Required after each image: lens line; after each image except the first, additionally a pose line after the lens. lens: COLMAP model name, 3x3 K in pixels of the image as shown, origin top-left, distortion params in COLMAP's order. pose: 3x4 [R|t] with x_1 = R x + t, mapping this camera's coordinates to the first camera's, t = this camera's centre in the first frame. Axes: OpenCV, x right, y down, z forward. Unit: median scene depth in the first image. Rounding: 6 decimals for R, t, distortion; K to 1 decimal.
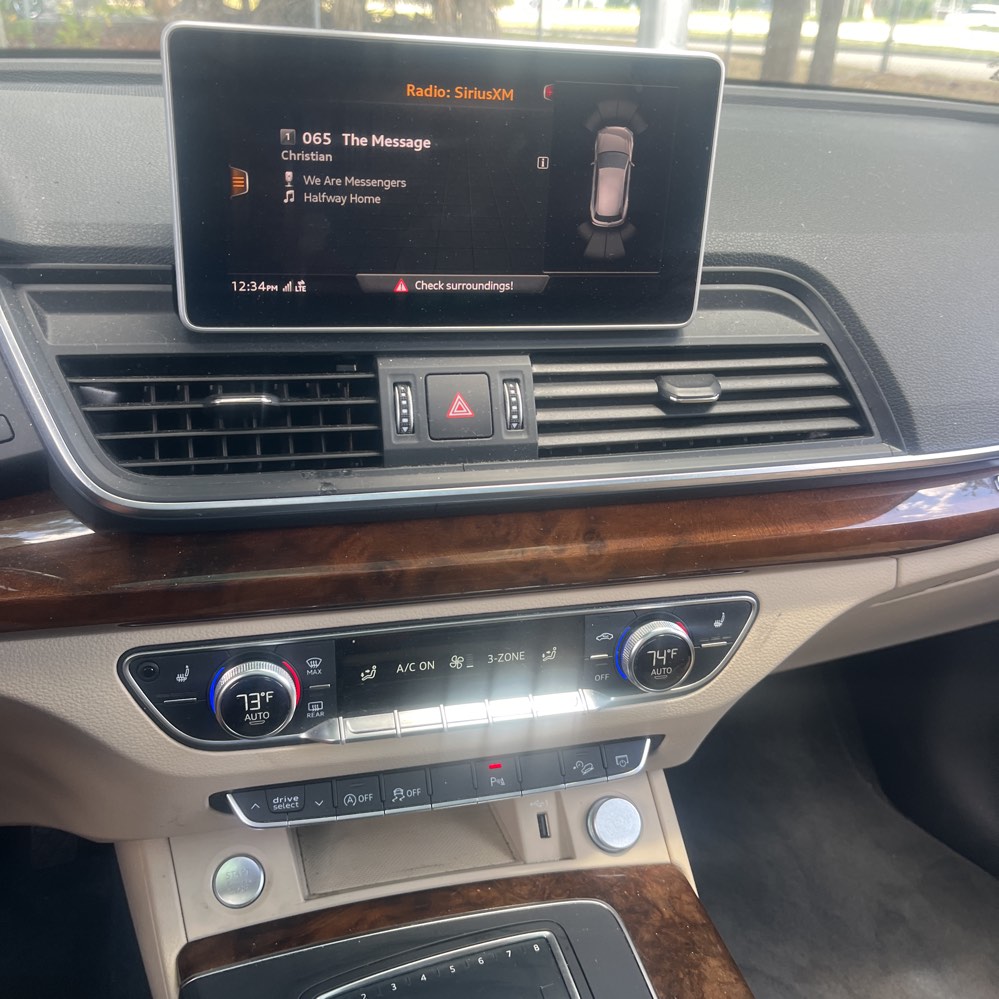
lens RADIAL K [[1036.4, 0, 490.9], [0, 1036.4, 493.3], [0, 0, 1]] dist [0.012646, 0.000000]
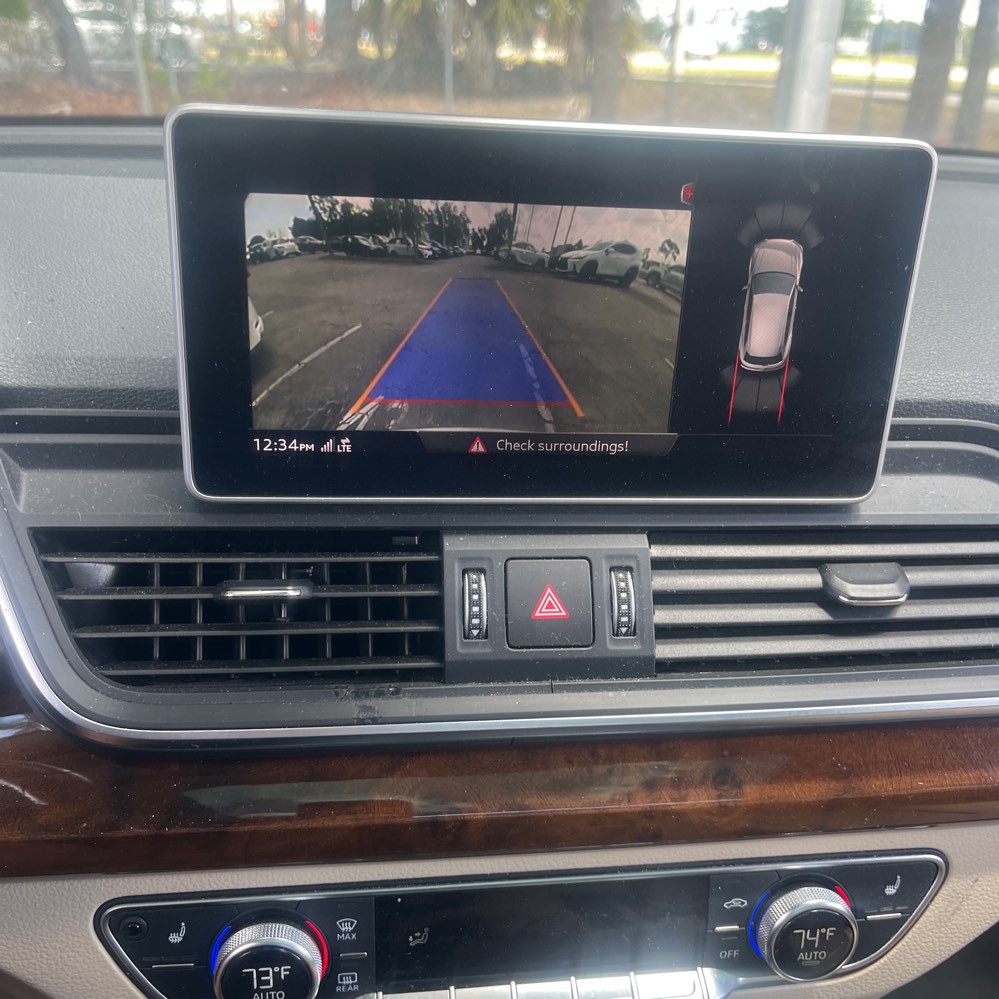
lens RADIAL K [[1036.4, 0, 492.2], [0, 1036.4, 502.8], [0, 0, 1]] dist [0.012646, 0.000000]
pose [[0.993222, 0.039248, -0.109407, 0.006967], [-0.042505, 0.998715, -0.027594, -0.131822], [0.108183, 0.032057, 0.993614, 0.246098]]
